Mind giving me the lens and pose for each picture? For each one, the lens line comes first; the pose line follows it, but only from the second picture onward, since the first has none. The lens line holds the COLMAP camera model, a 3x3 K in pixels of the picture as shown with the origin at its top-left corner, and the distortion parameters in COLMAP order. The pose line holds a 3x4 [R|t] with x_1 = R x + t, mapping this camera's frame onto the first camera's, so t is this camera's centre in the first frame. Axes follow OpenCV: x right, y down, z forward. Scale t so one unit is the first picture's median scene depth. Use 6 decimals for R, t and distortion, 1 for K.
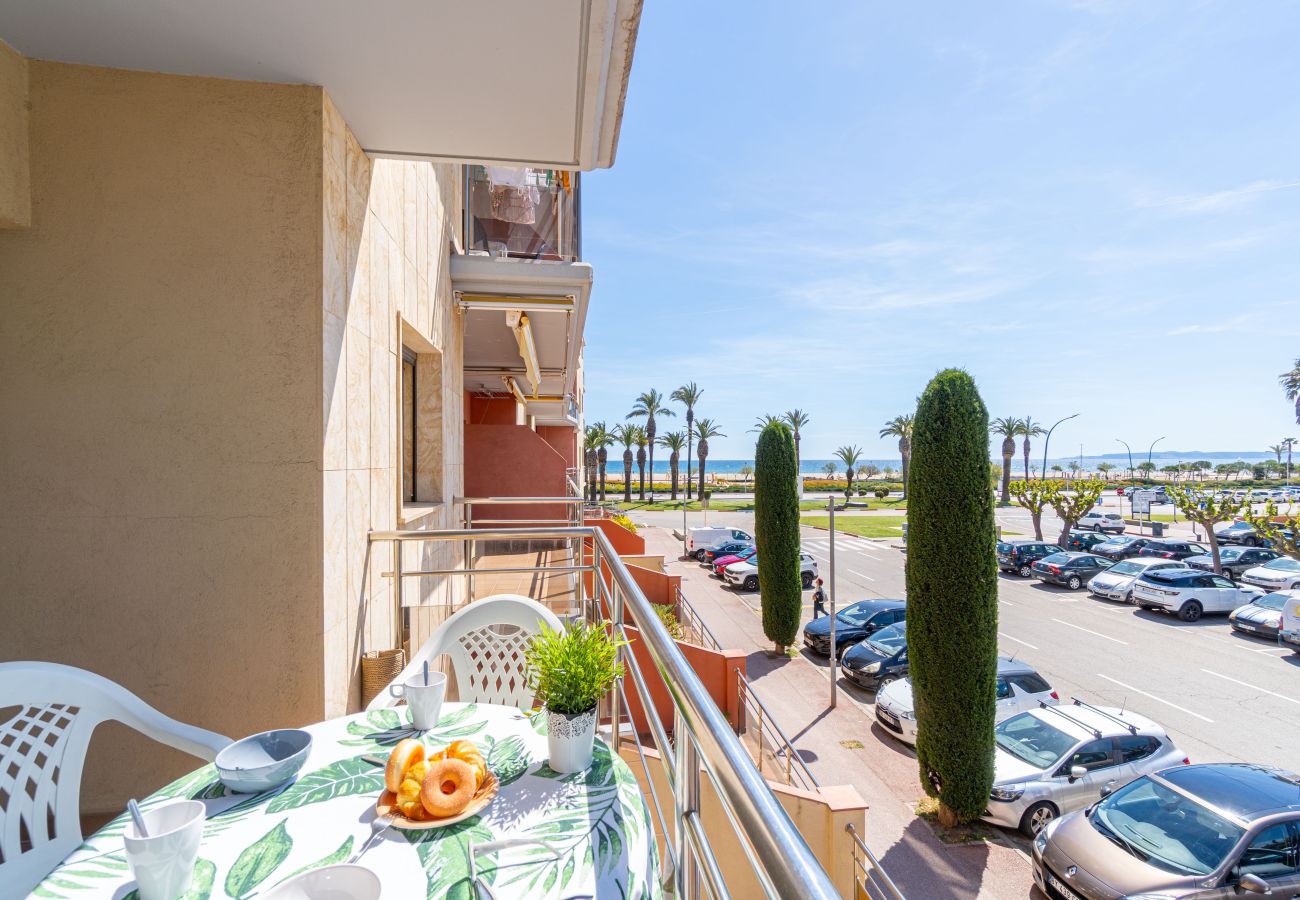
lens RADIAL K [[578.9, 0, 657.8], [0, 578.9, 461.5], [0, 0, 1]] dist [-0.005244, 0.001600]
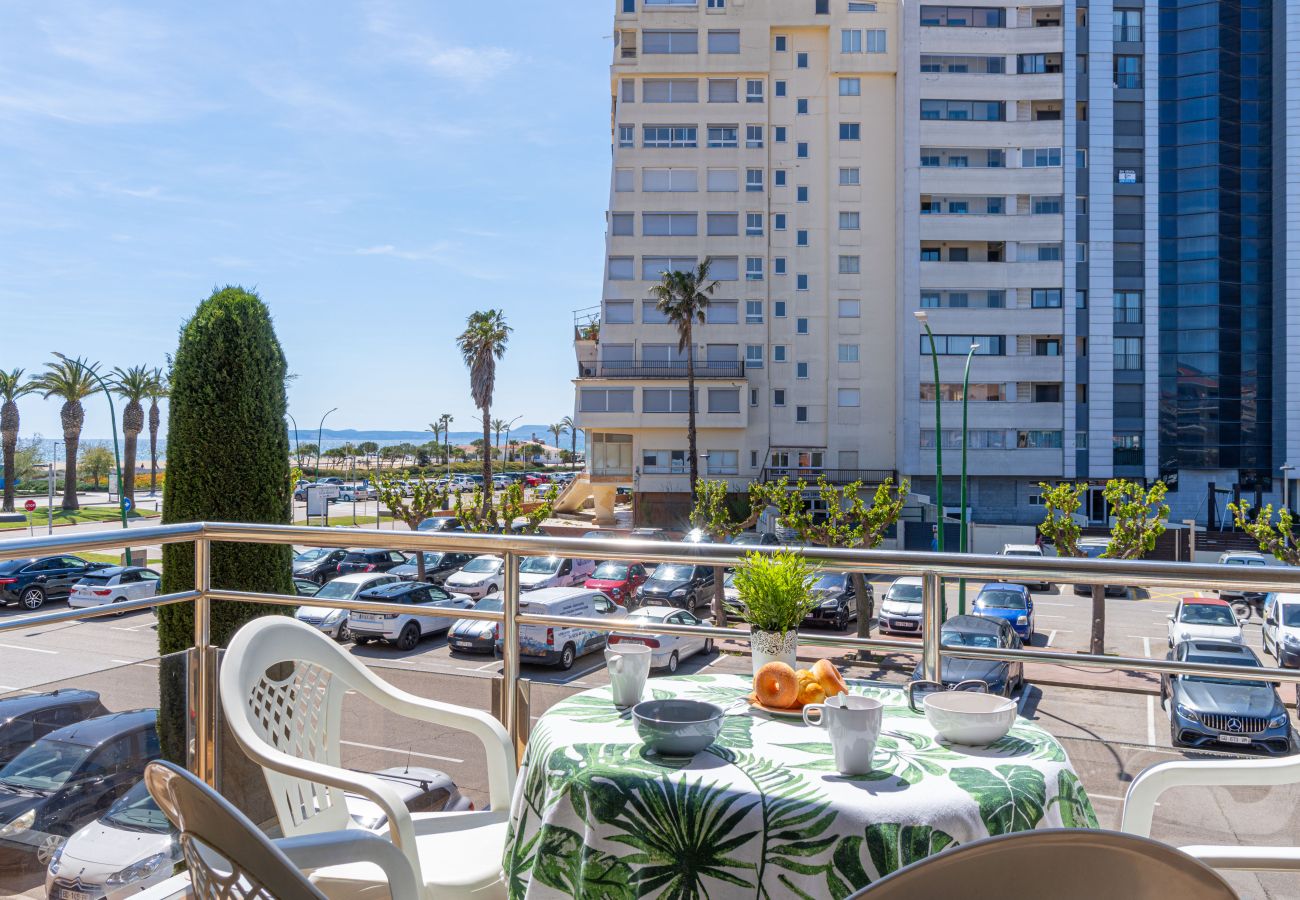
lens RADIAL K [[1052.5, 0, 617.0], [0, 1052.5, 442.5], [0, 0, 1]] dist [-0.016272, 0.025552]
pose [[0.546775, 0.002774, 0.837275, -0.191248], [-0.003161, 0.999994, -0.001249, 0.007910], [-0.837273, -0.001964, 0.546781, 0.018978]]
